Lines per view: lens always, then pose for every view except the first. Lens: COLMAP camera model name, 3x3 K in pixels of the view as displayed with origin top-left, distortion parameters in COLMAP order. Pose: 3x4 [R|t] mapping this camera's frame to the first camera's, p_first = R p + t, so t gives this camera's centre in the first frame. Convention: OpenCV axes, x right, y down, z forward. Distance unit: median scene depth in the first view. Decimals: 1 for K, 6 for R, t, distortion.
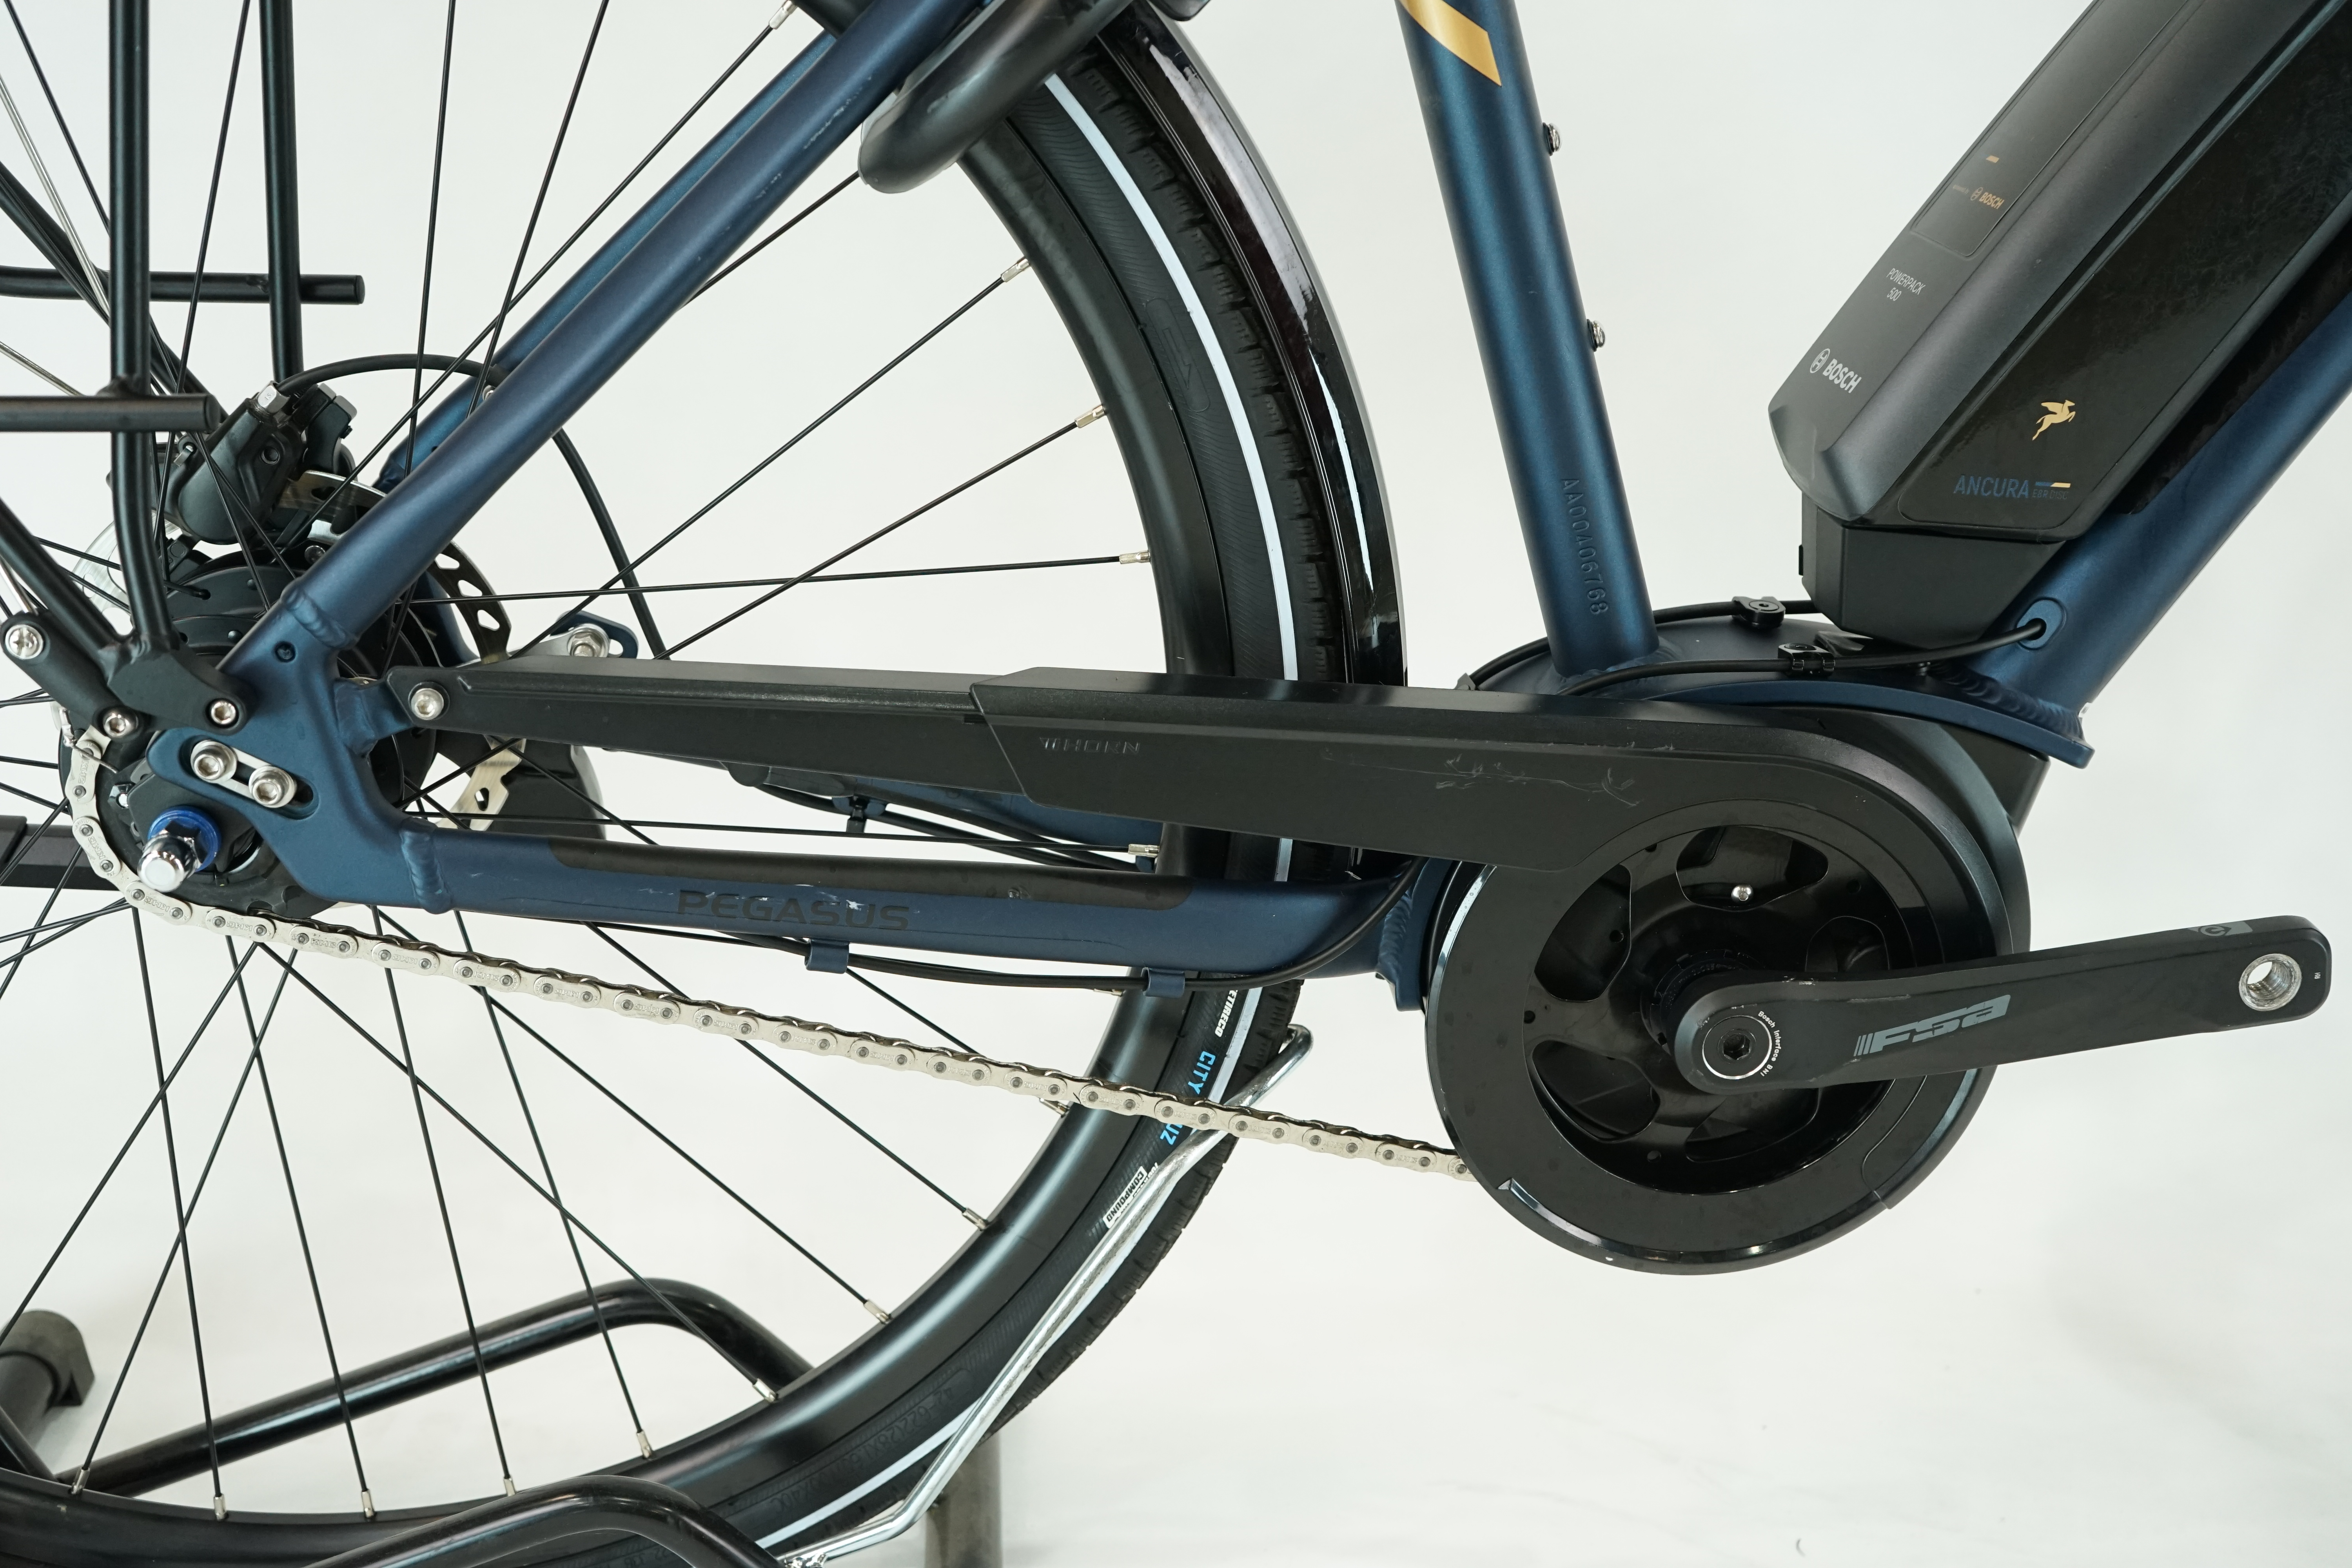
lens RADIAL K [[2598.1, 0, 1176.0], [0, 2598.1, 784.0], [0, 0, 1]] dist [-0.106845, 0.450105]
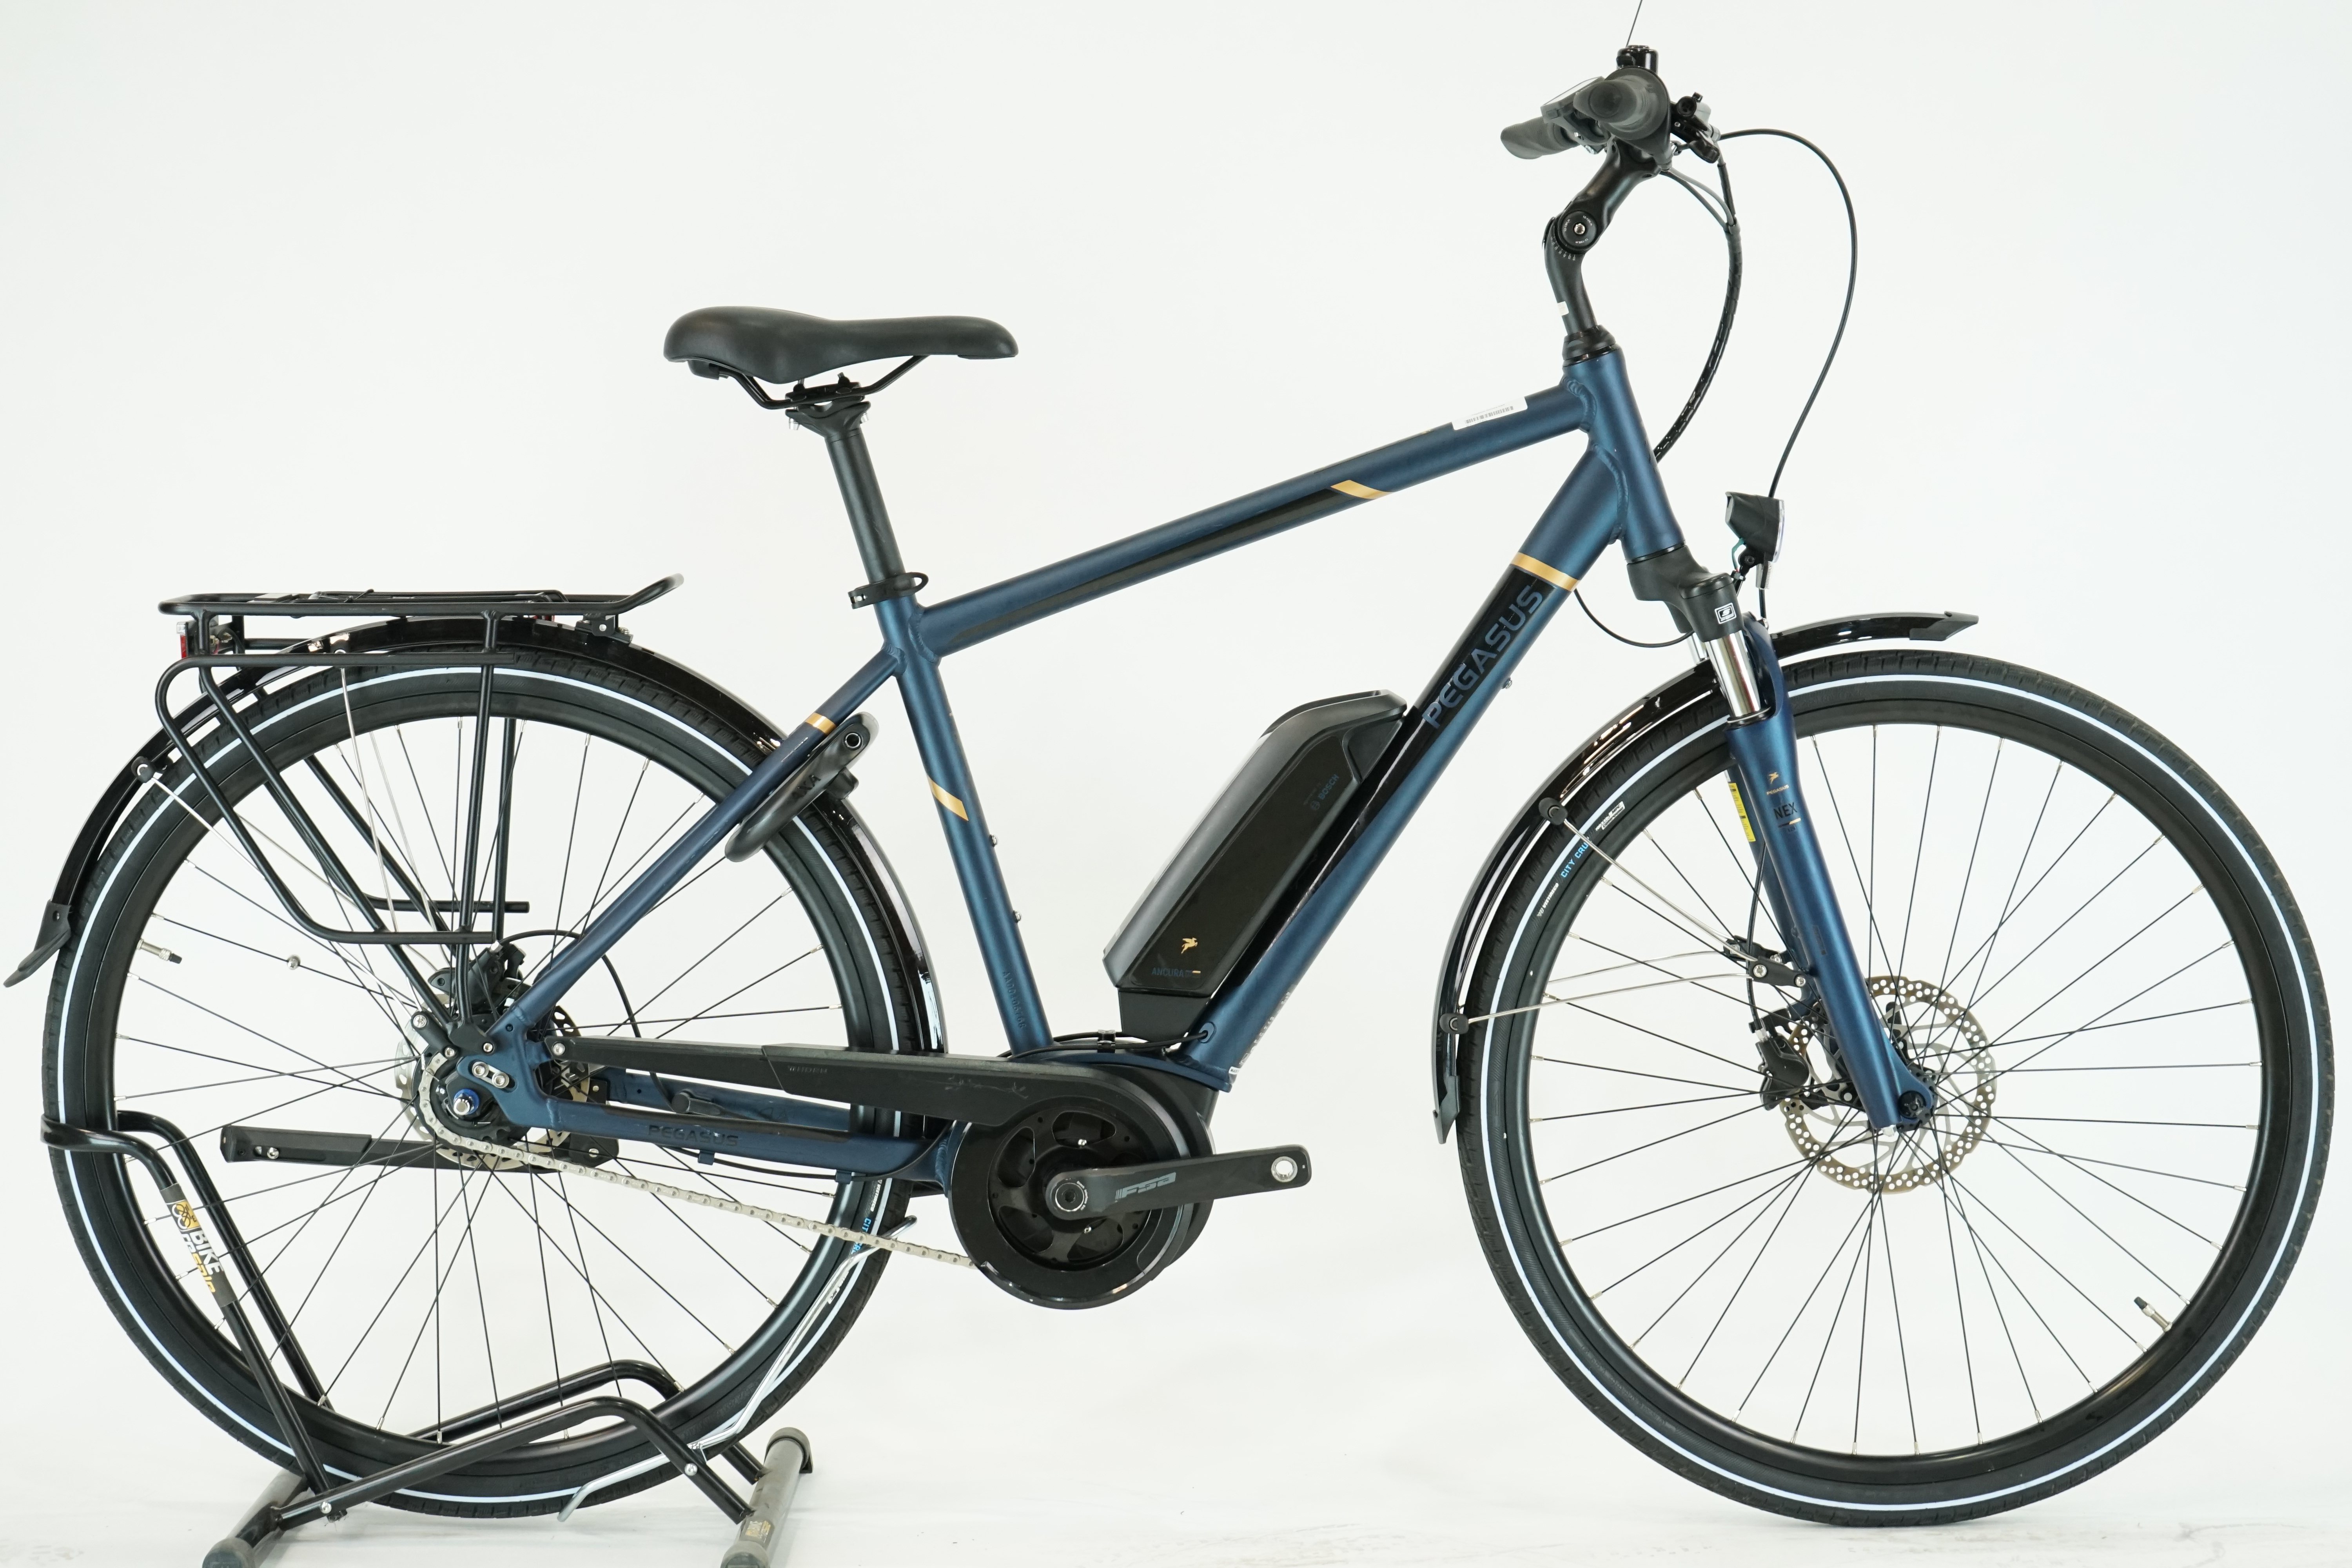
lens RADIAL K [[4648.0, 0, 1176.0], [0, 4648.0, 784.0], [0, 0, 1]] dist [-0.347627, 0.048807]
pose [[0.996810, -0.008924, -0.079306, 0.667526], [-0.013217, 0.961547, -0.274323, 0.927451], [0.078704, 0.274496, 0.958362, -3.309015]]
